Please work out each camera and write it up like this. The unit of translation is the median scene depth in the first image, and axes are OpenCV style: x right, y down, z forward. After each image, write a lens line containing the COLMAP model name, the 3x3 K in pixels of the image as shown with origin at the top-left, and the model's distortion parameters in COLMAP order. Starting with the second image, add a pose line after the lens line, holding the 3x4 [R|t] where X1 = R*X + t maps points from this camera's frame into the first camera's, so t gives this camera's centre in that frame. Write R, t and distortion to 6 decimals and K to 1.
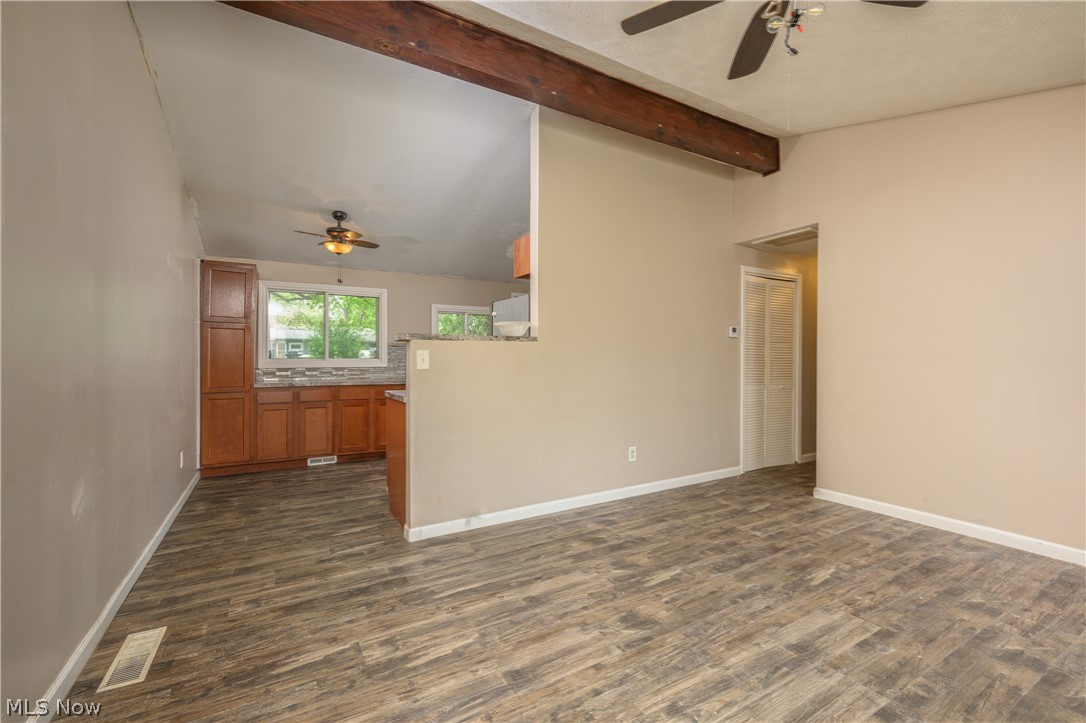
lens RADIAL K [[458.2, 0, 540.3], [0, 458.2, 359.2], [0, 0, 1]] dist [-0.000109, 0.000196]
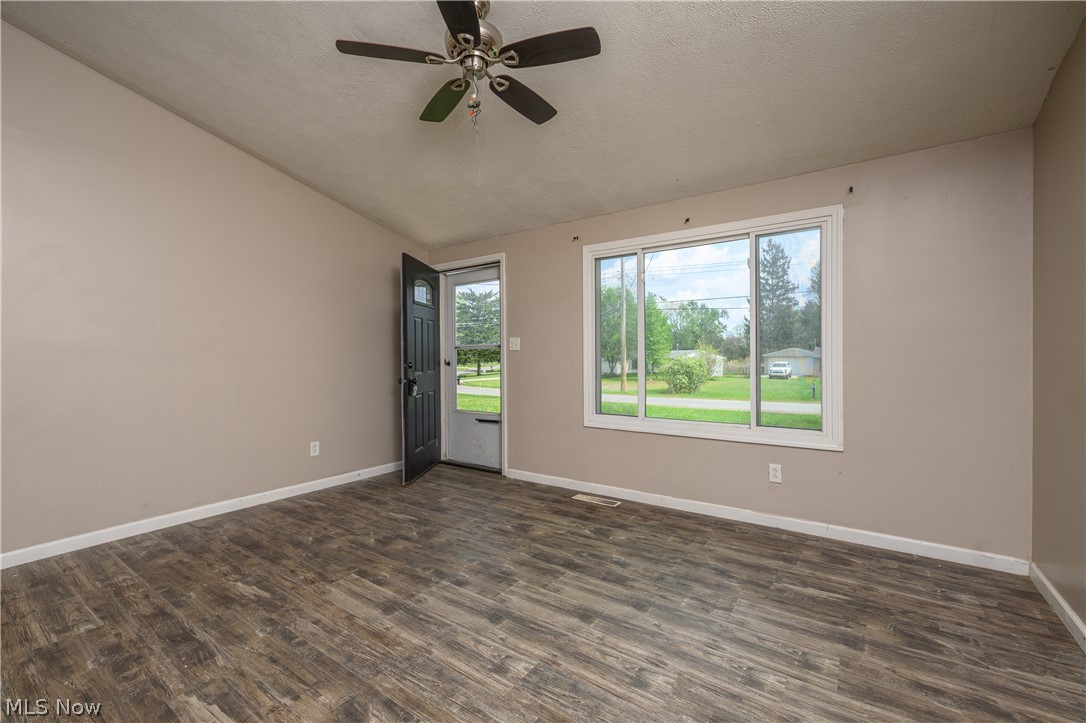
lens RADIAL K [[458.2, 0, 540.3], [0, 458.2, 359.2], [0, 0, 1]] dist [-0.000109, 0.000196]
pose [[-0.417590, -0.002210, 0.908633, -0.466774], [0.010931, 0.999912, 0.007456, 0.007310], [-0.908570, 0.013046, -0.417529, 0.849387]]
